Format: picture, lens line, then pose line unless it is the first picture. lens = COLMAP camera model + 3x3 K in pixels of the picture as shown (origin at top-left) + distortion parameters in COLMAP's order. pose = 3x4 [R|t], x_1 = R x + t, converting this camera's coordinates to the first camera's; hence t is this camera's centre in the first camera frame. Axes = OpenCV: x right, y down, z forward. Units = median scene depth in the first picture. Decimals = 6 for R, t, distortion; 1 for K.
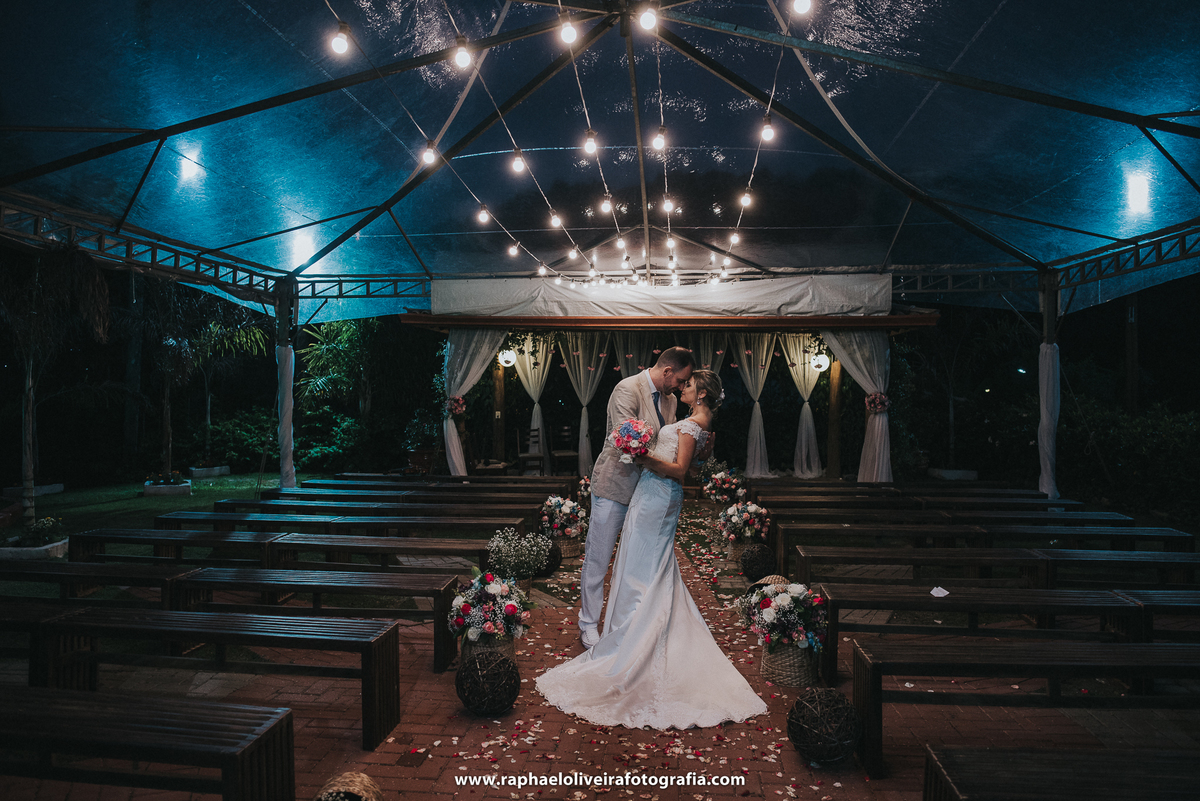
lens RADIAL K [[824.4, 0, 600.0], [0, 824.4, 400.5], [0, 0, 1]] dist [-0.053232, 0.028023]
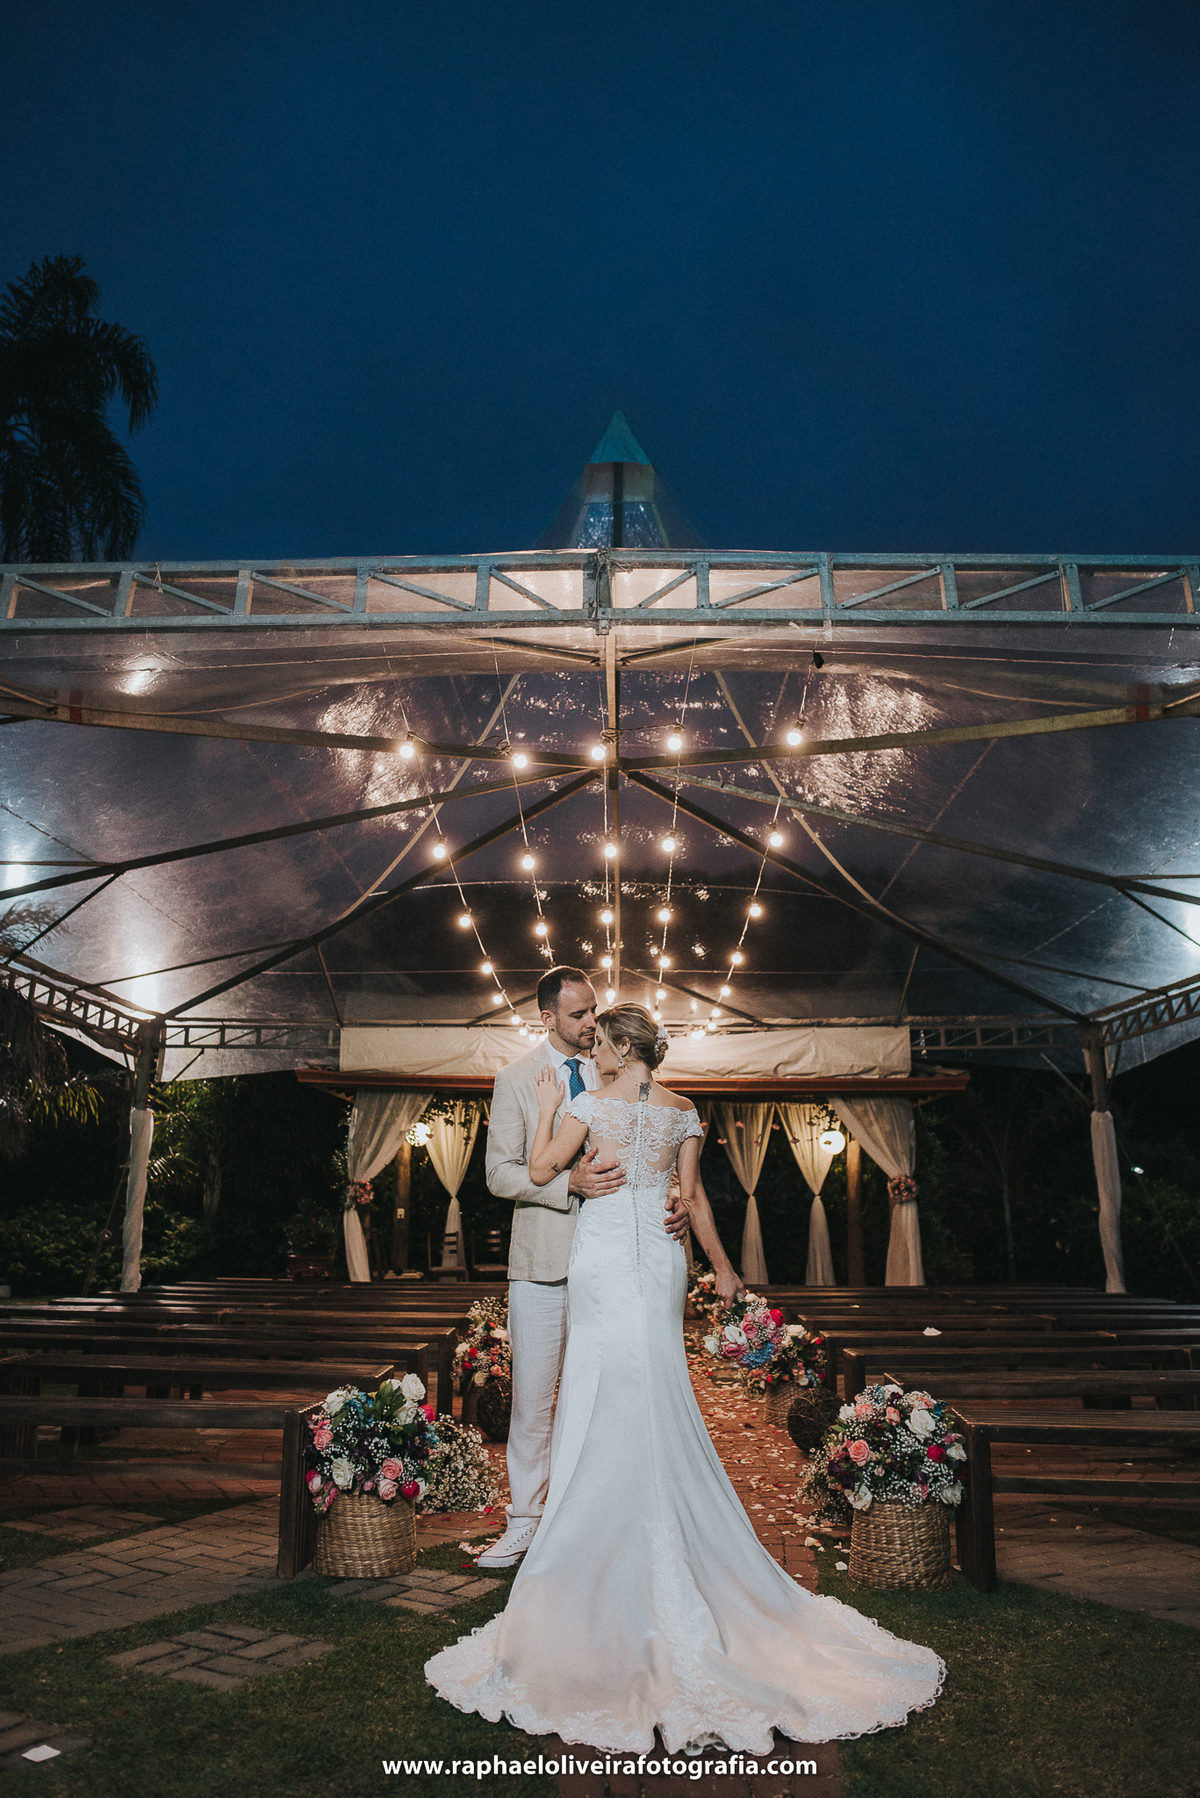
lens RADIAL K [[1318.9, 0, 603.7], [0, 1318.9, 855.4], [0, 0, 1]] dist [-0.053169, 0.028006]
pose [[0.996715, 0.023352, 0.077546, -0.055869], [-0.001086, 0.961296, -0.275516, 0.043089], [-0.080979, 0.274527, 0.958164, -0.283270]]
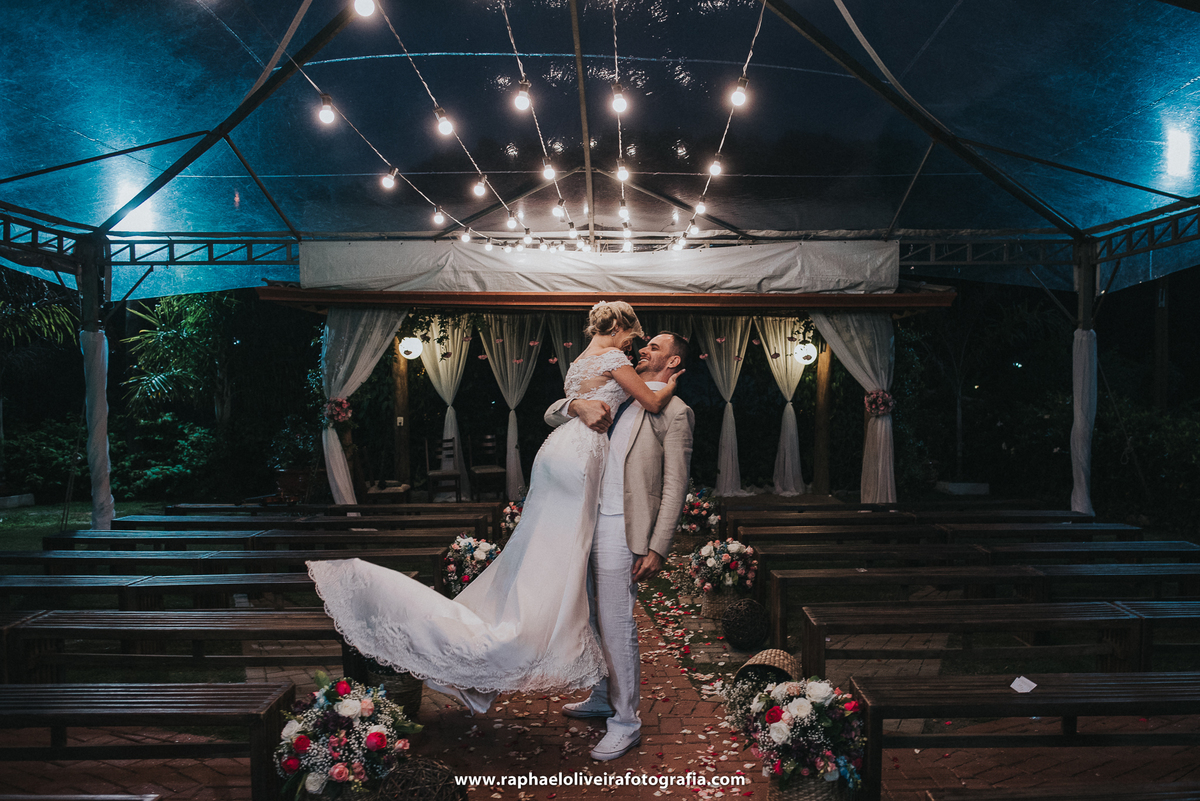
lens RADIAL K [[954.6, 0, 668.1], [0, 954.6, 441.9], [0, 0, 1]] dist [-0.054095, 0.029880]
pose [[0.990811, -0.012159, 0.134707, 0.007162], [0.006237, 0.998999, 0.044293, -0.001766], [-0.135111, -0.043046, 0.989895, 0.104194]]
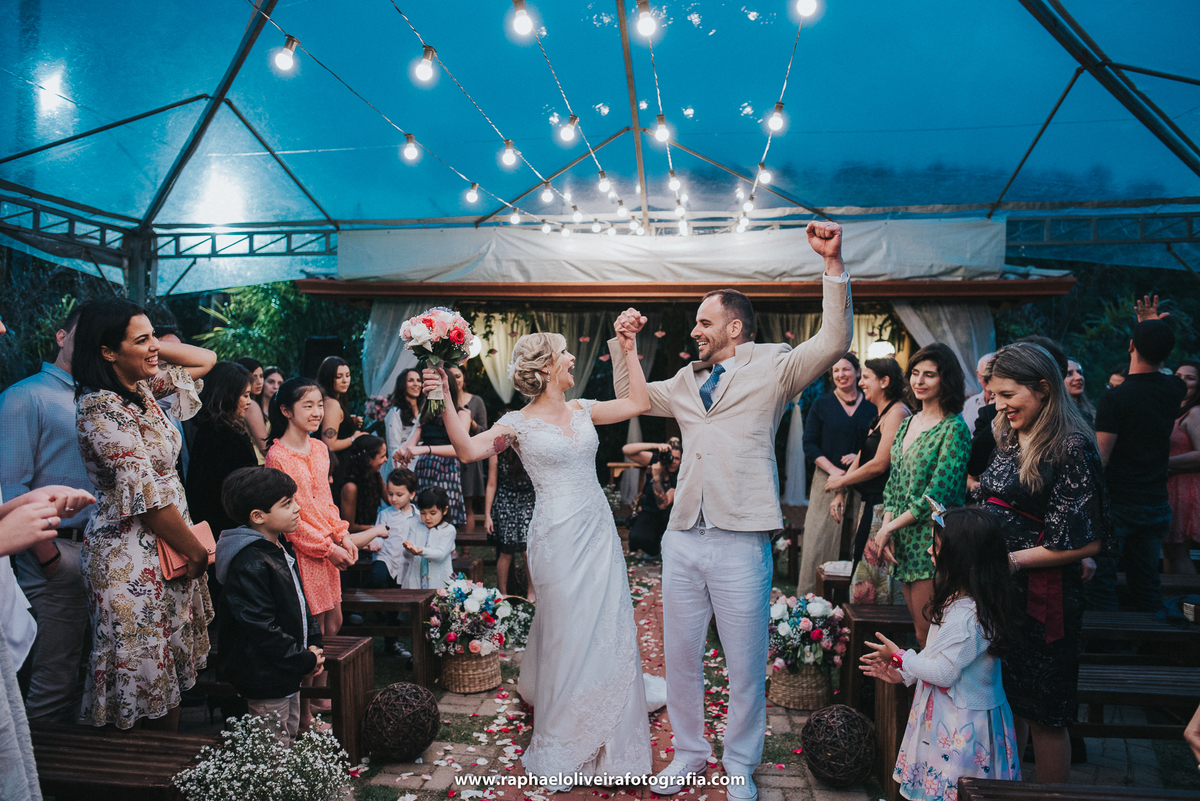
lens RADIAL K [[824.4, 0, 600.0], [0, 824.4, 400.5], [0, 0, 1]] dist [-0.053232, 0.028023]
pose [[0.999662, 0.003819, -0.025719, 0.037950], [-0.003808, 0.999993, 0.000470, -0.002549], [0.025721, -0.000372, 0.999669, 0.306999]]
